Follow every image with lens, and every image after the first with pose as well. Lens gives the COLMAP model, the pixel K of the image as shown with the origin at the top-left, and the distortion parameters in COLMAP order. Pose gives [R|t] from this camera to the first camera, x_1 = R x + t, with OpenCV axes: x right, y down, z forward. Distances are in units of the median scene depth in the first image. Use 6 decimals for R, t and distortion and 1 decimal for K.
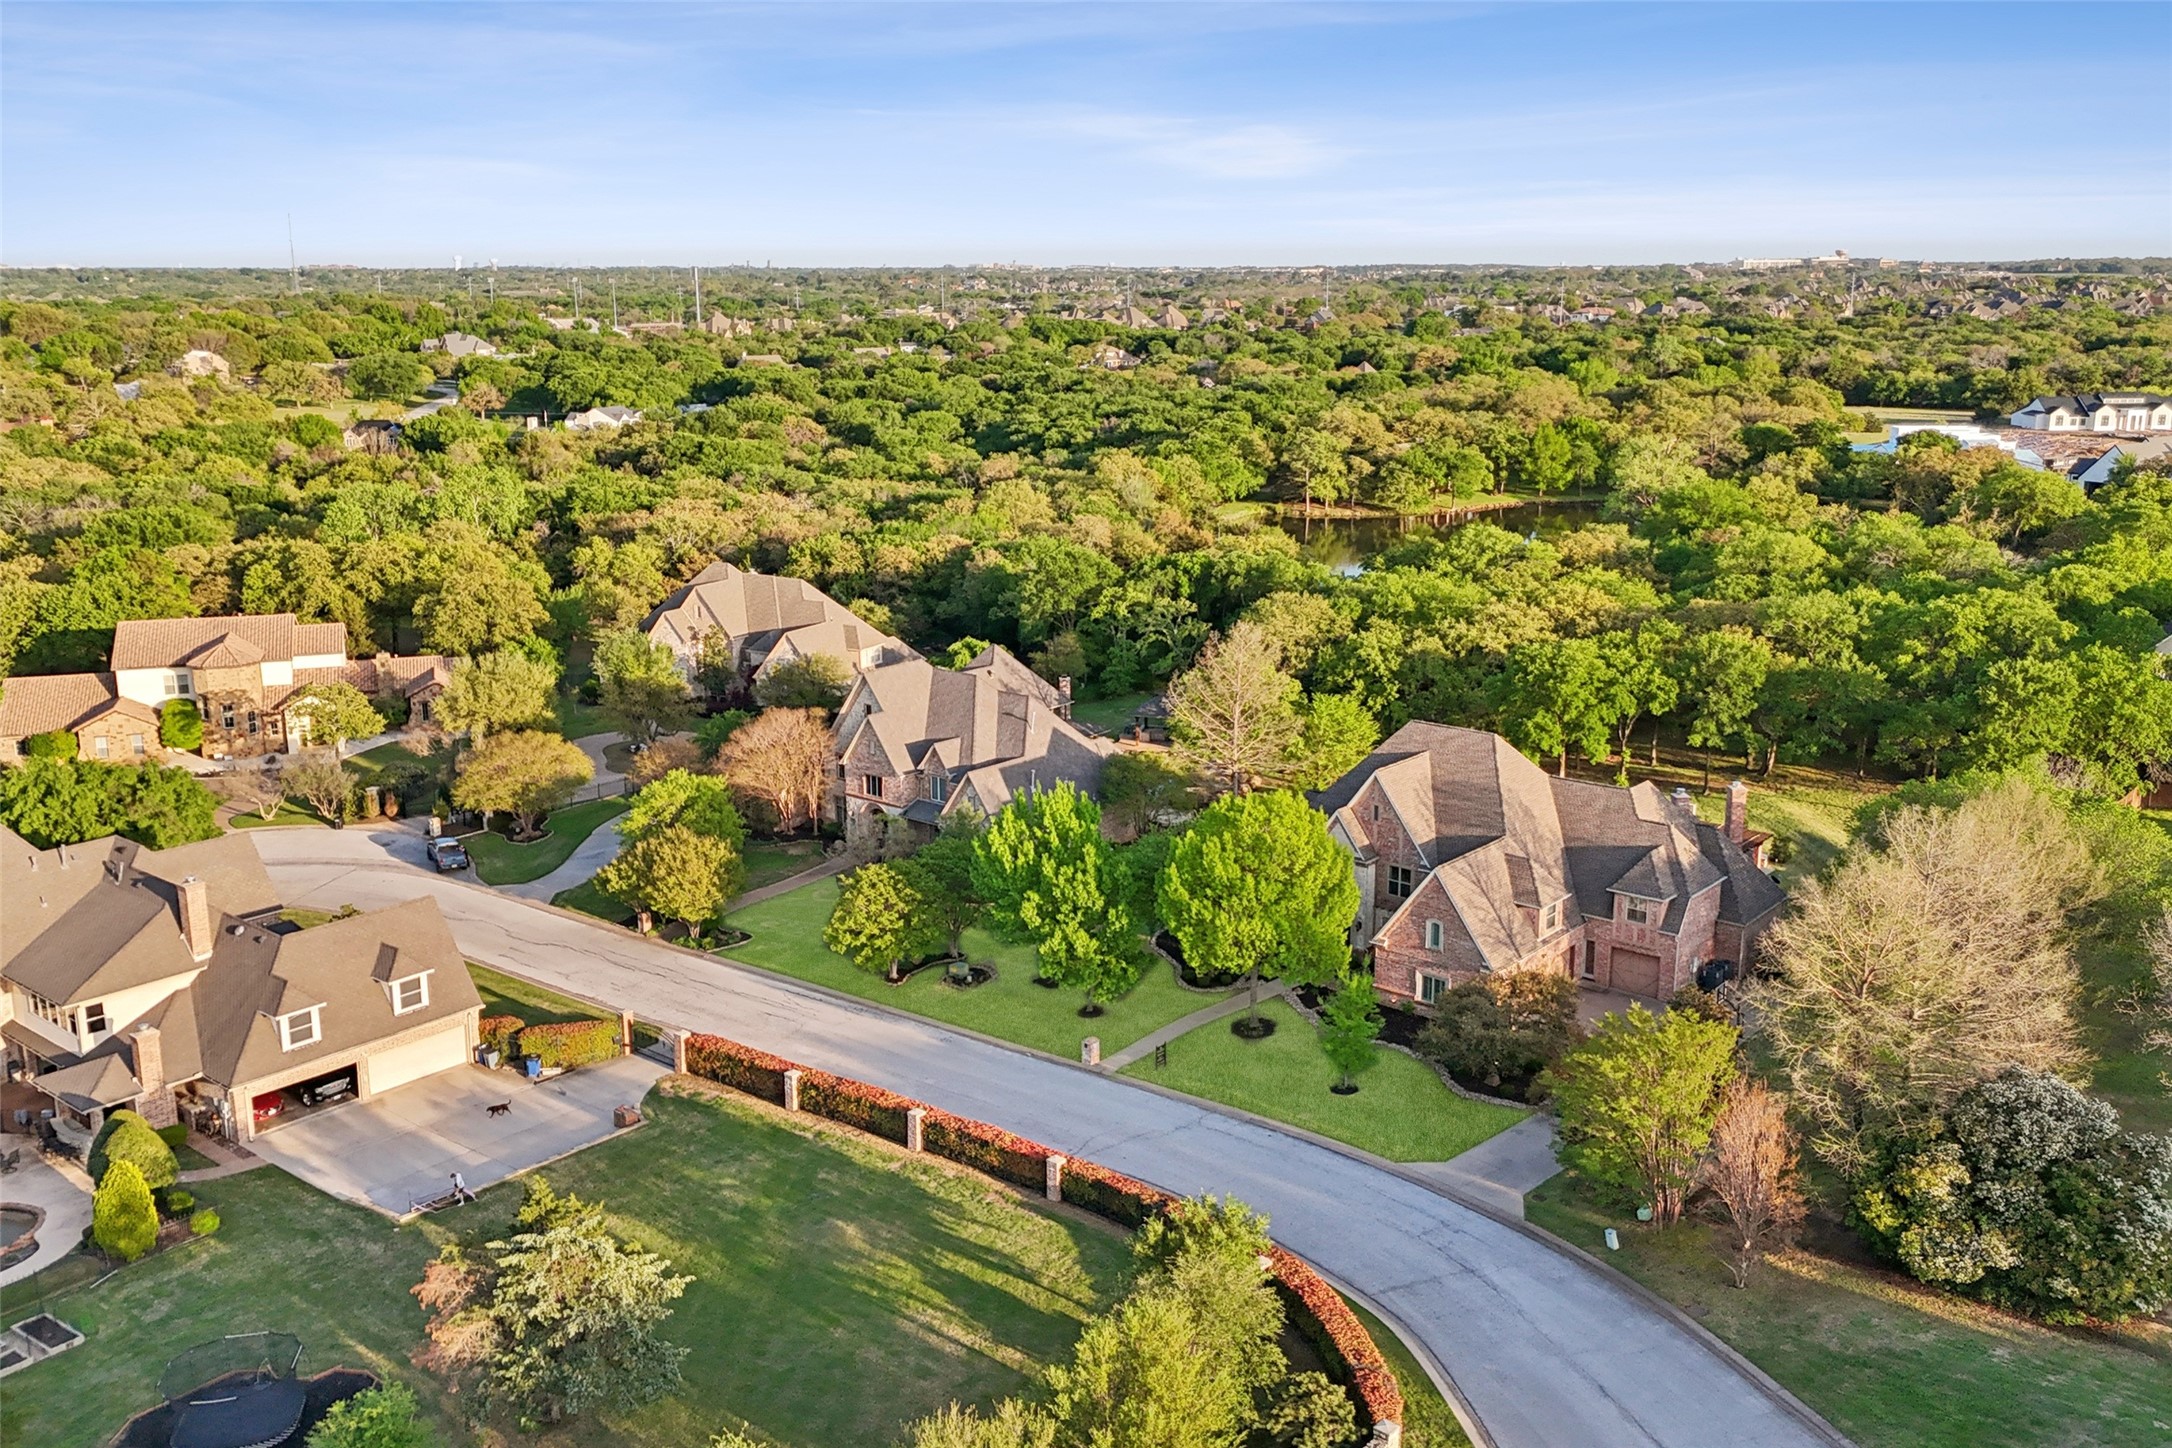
lens RADIAL K [[1861.7, 0, 1085.8], [0, 1861.7, 715.5], [0, 0, 1]] dist [0.163843, -0.374817]
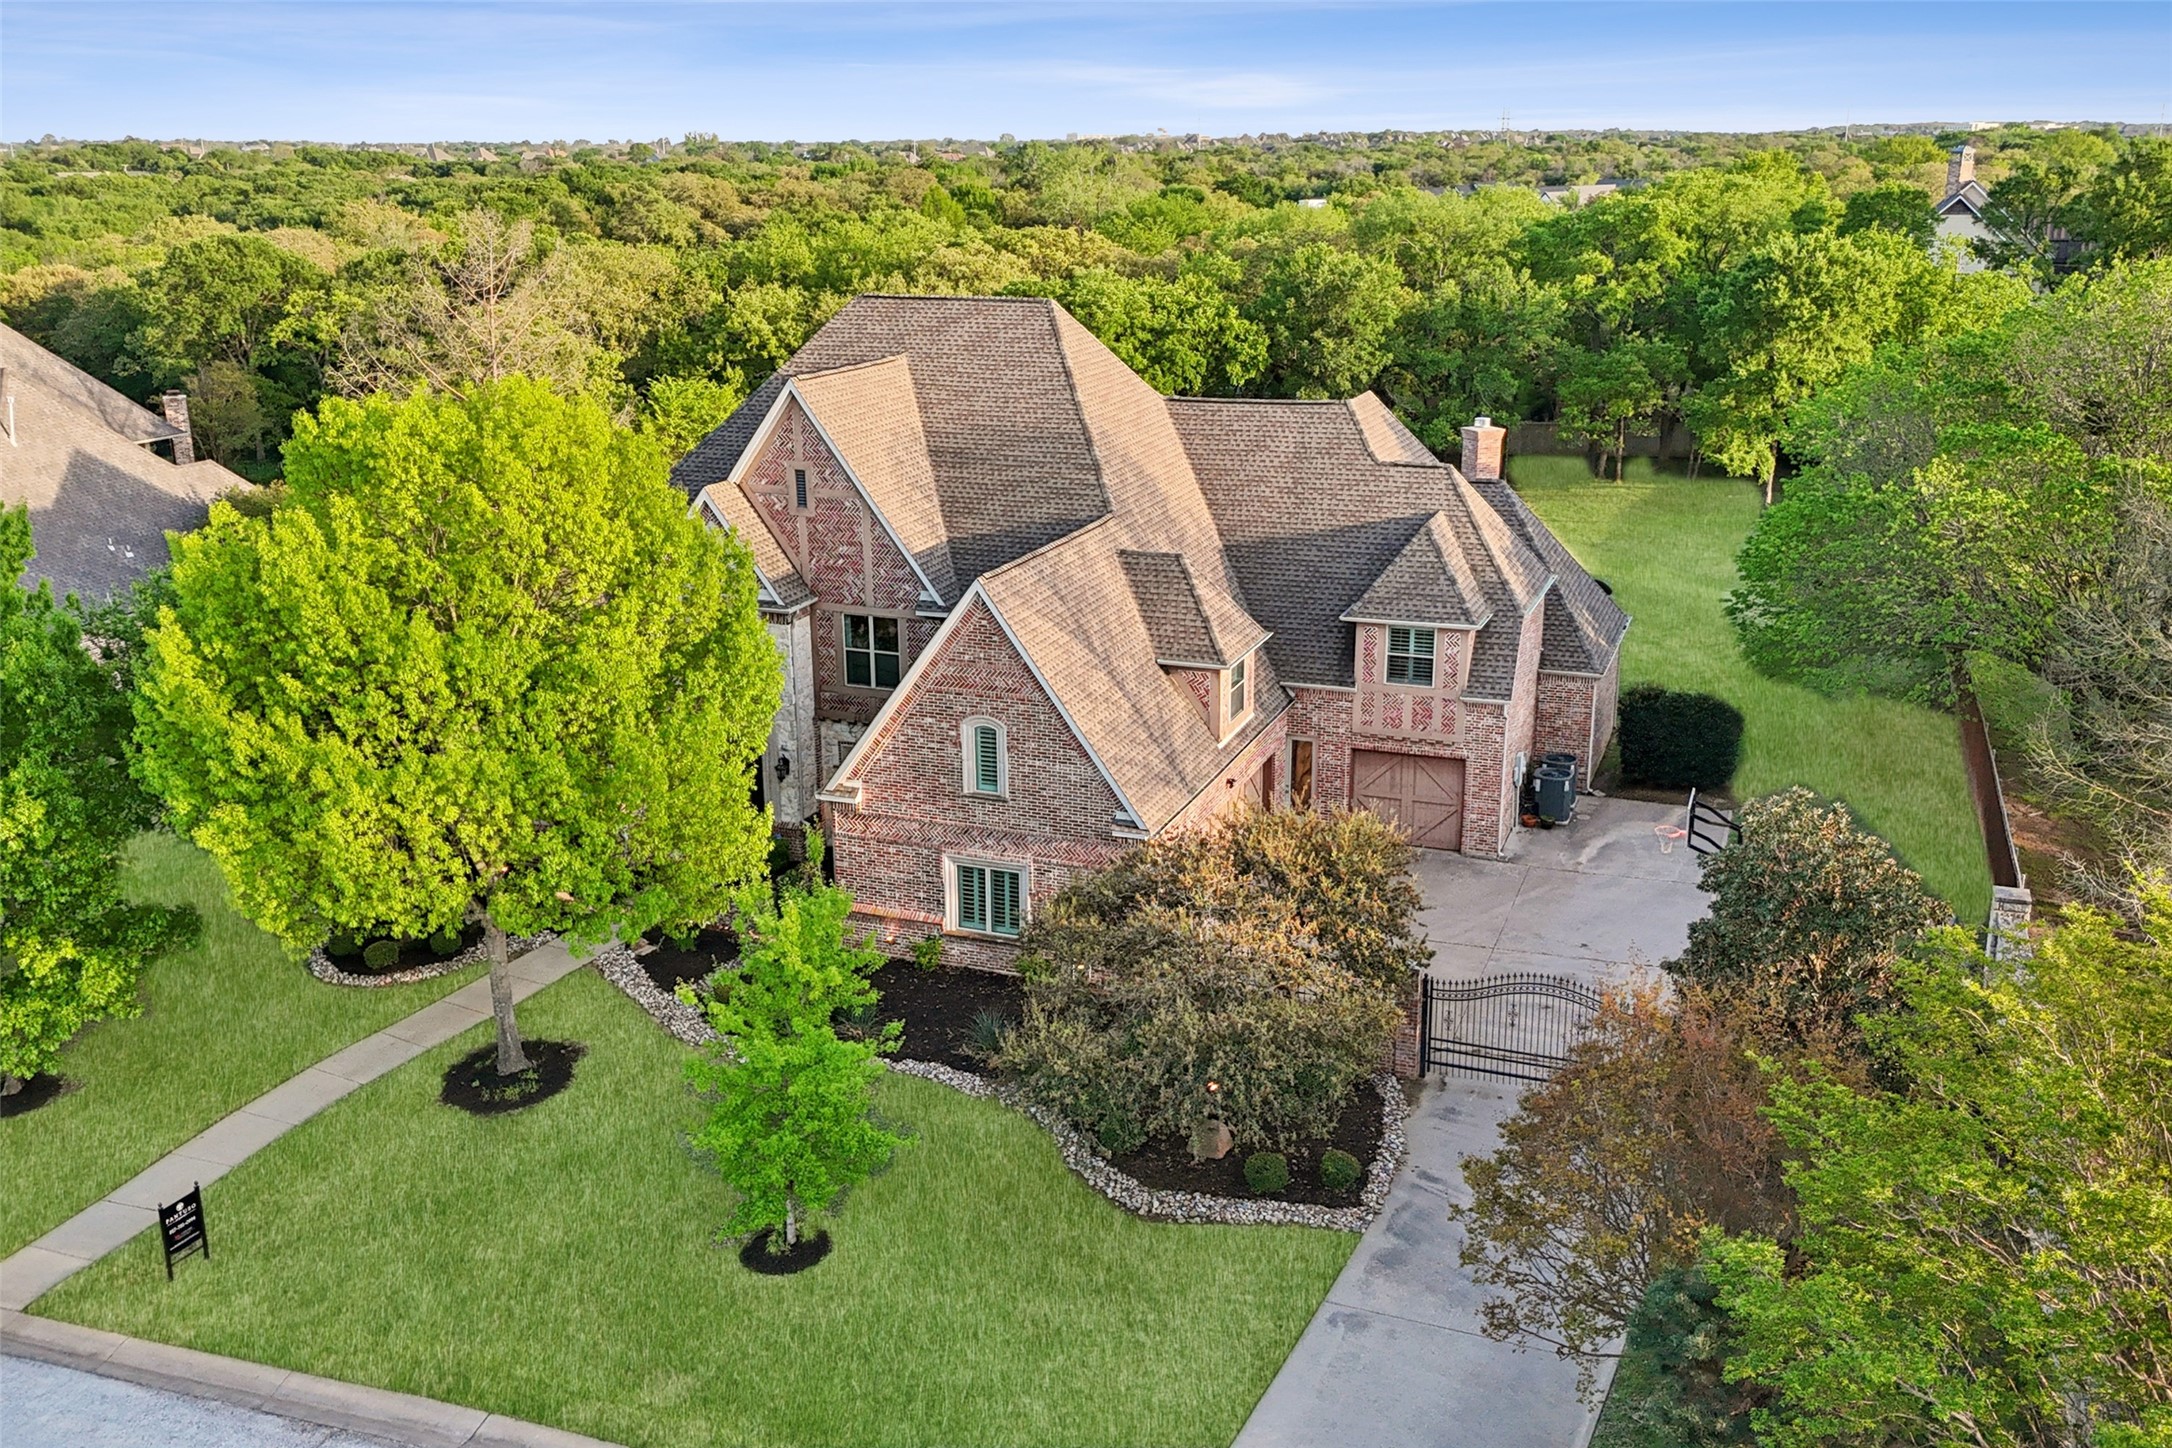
lens RADIAL K [[1861.7, 0, 1085.8], [0, 1861.7, 715.5], [0, 0, 1]] dist [0.163843, -0.374817]
pose [[0.944610, -0.094630, 0.314257, 0.082363], [0.077300, 0.994742, 0.067186, 0.080106], [-0.318963, -0.039172, 0.946957, 0.601078]]
